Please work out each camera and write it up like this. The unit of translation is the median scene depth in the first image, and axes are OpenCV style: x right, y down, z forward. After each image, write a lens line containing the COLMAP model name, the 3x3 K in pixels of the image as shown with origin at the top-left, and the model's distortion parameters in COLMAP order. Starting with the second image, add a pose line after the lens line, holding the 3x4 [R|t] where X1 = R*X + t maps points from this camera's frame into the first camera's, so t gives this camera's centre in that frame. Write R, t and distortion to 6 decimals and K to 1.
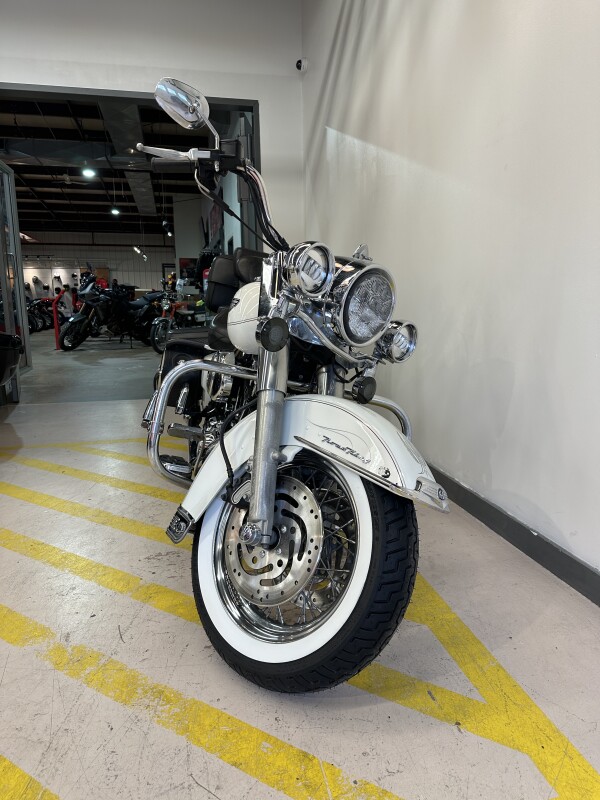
lens RADIAL K [[564.6, 0, 300.0], [0, 564.6, 400.0], [0, 0, 1]] dist [0.004511, -0.000348]
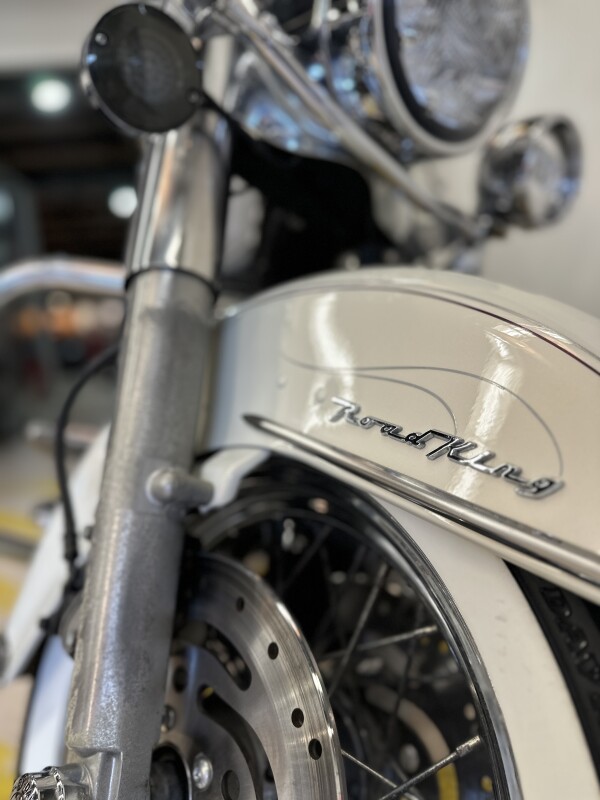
lens RADIAL K [[564.6, 0, 300.0], [0, 564.6, 400.0], [0, 0, 1]] dist [0.004511, -0.000348]
pose [[0.991650, -0.068858, -0.109037, 0.054225], [0.062504, 0.996200, -0.060655, 0.078349], [0.112800, 0.053334, 0.992185, 0.735571]]
